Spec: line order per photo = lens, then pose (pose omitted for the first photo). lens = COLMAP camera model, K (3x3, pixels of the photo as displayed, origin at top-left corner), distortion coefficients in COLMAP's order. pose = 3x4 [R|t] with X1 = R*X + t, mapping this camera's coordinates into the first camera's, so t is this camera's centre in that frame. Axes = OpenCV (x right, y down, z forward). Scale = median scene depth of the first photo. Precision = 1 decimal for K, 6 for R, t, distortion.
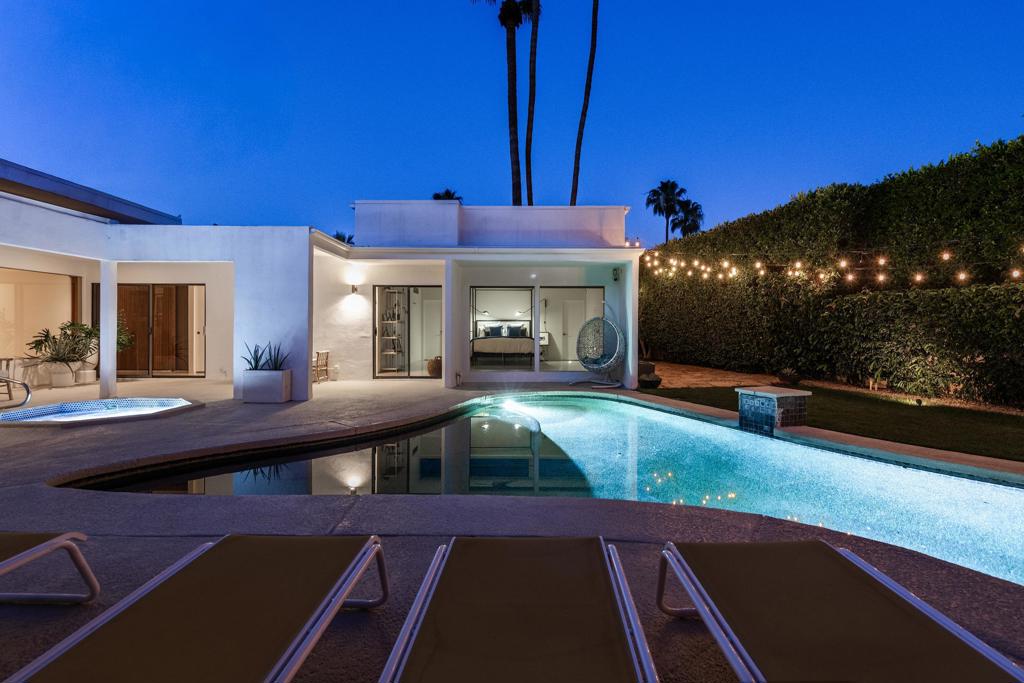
lens RADIAL K [[481.3, 0, 526.6], [0, 481.3, 338.9], [0, 0, 1]] dist [0.001865, 0.000202]
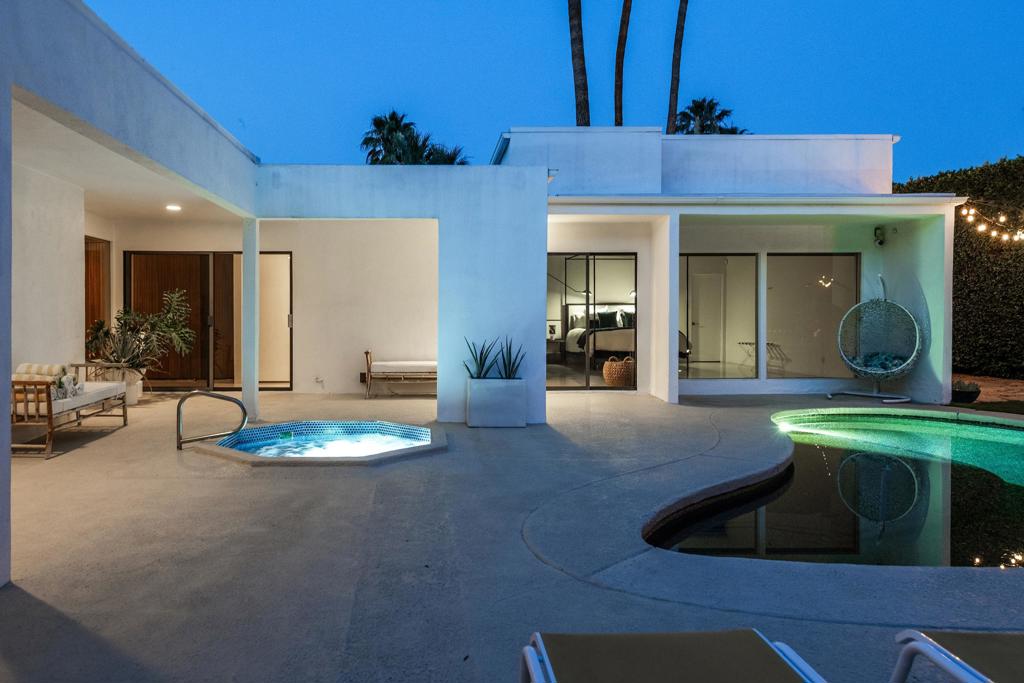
lens RADIAL K [[704.8, 0, 511.6], [0, 704.8, 325.9], [0, 0, 1]] dist [-0.000649, -0.000040]
pose [[0.999991, -0.004042, 0.001269, -0.359386], [0.004048, 0.999978, -0.005279, -0.003310], [-0.001248, 0.005284, 0.999985, 0.009691]]
